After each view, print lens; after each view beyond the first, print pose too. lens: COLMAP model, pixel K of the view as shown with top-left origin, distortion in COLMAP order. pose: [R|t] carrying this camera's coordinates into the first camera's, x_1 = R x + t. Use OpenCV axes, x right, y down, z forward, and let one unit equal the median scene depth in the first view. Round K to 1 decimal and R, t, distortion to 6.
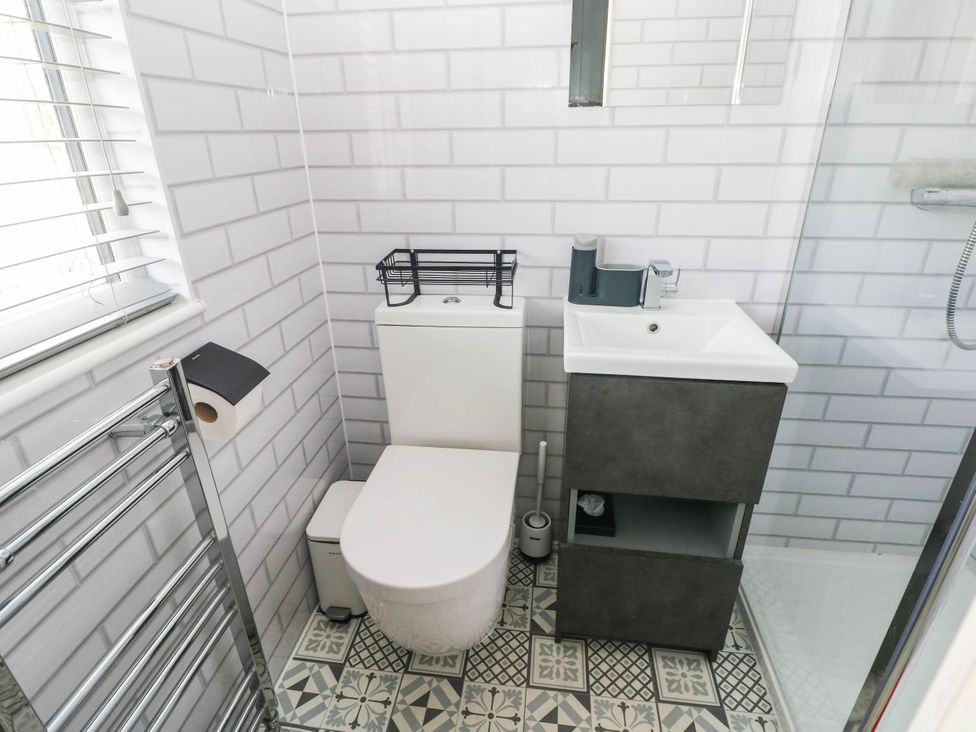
lens RADIAL K [[524.9, 0, 485.2], [0, 524.9, 366.6], [0, 0, 1]] dist [-0.005987, -0.006254]
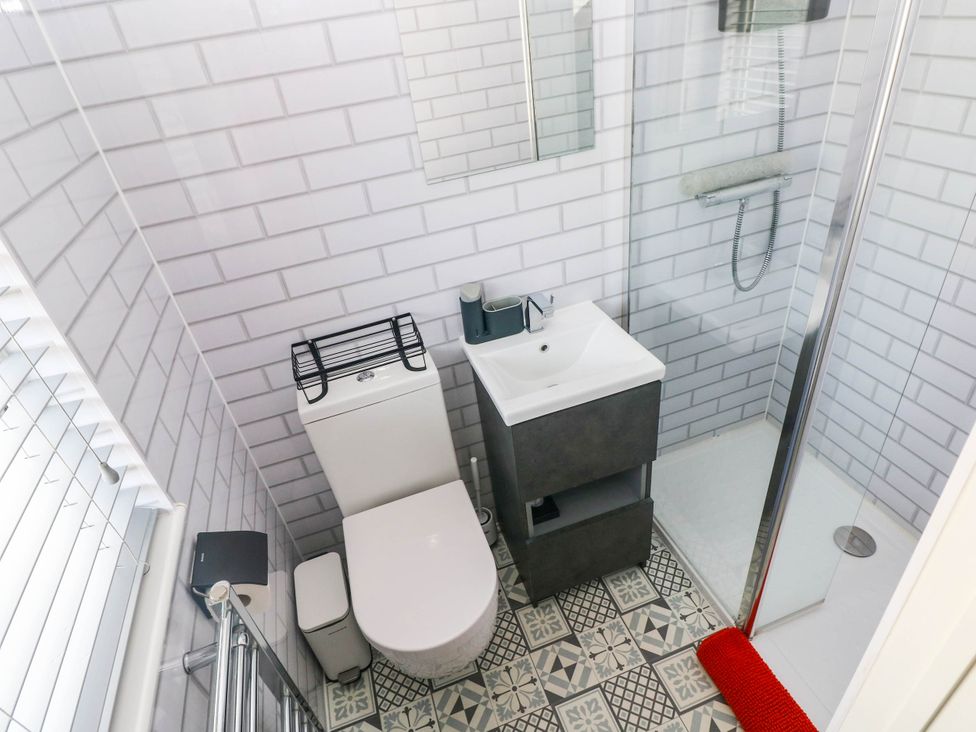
lens RADIAL K [[555.0, 0, 489.8], [0, 555.0, 365.1], [0, 0, 1]] dist [-0.006975, -0.003229]
pose [[0.892142, -0.326643, 0.312070, -0.186022], [0.278221, 0.941516, 0.190109, -0.296505], [-0.355916, -0.082780, 0.930844, -0.126442]]
